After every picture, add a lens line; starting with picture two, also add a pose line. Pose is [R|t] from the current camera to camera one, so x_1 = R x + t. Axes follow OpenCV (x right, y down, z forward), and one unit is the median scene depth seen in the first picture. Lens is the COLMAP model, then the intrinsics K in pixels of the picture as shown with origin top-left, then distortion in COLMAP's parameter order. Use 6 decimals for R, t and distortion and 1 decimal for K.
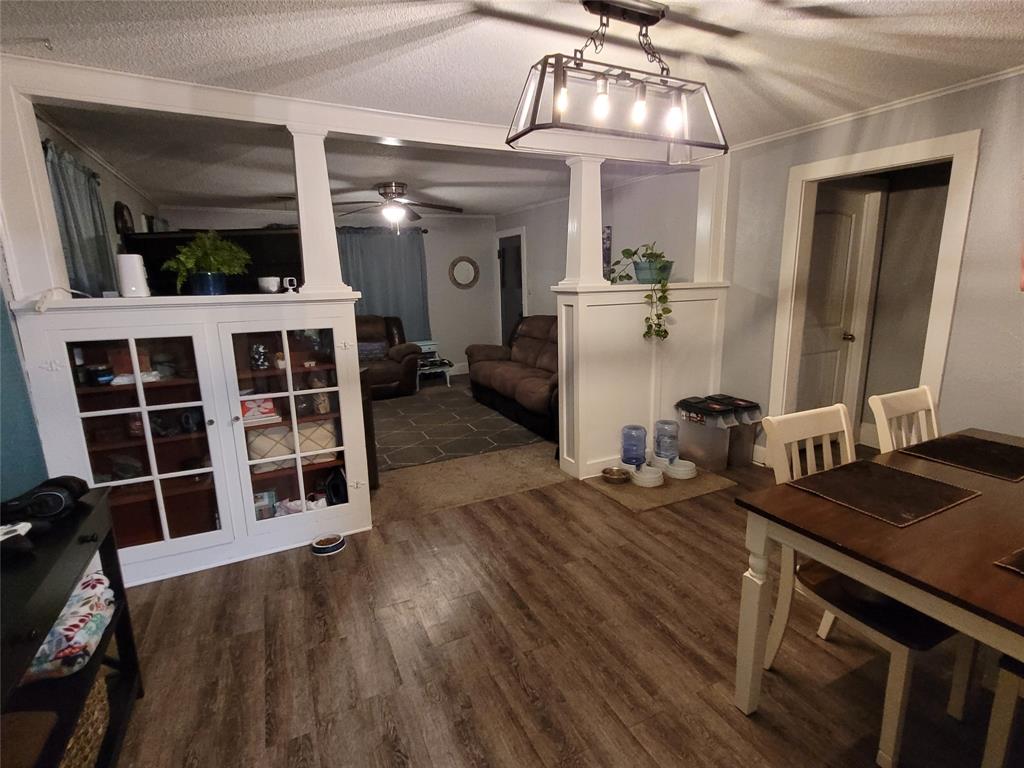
lens RADIAL K [[517.7, 0, 513.1], [0, 517.7, 393.8], [0, 0, 1]] dist [0.021932, 0.000792]
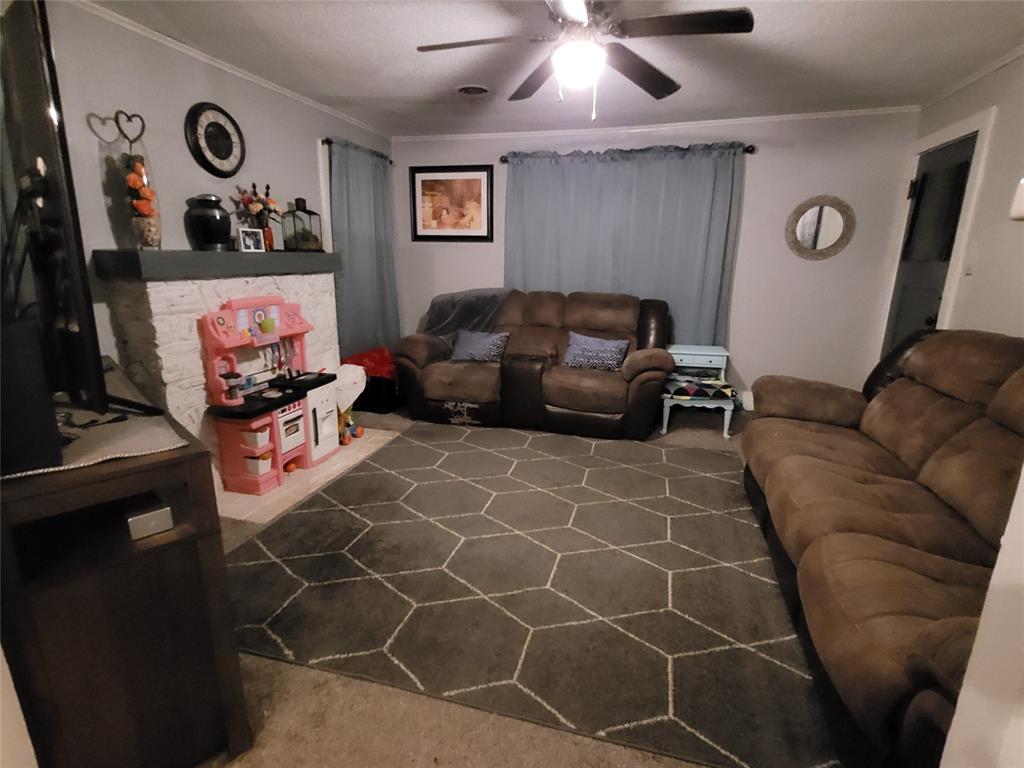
lens RADIAL K [[517.7, 0, 516.8], [0, 517.7, 387.2], [0, 0, 1]] dist [0.021932, 0.000792]
pose [[0.754892, 0.204440, -0.623172, 0.042061], [-0.174920, 0.978517, 0.109123, -0.089332], [0.632093, 0.026629, 0.774435, 0.448210]]
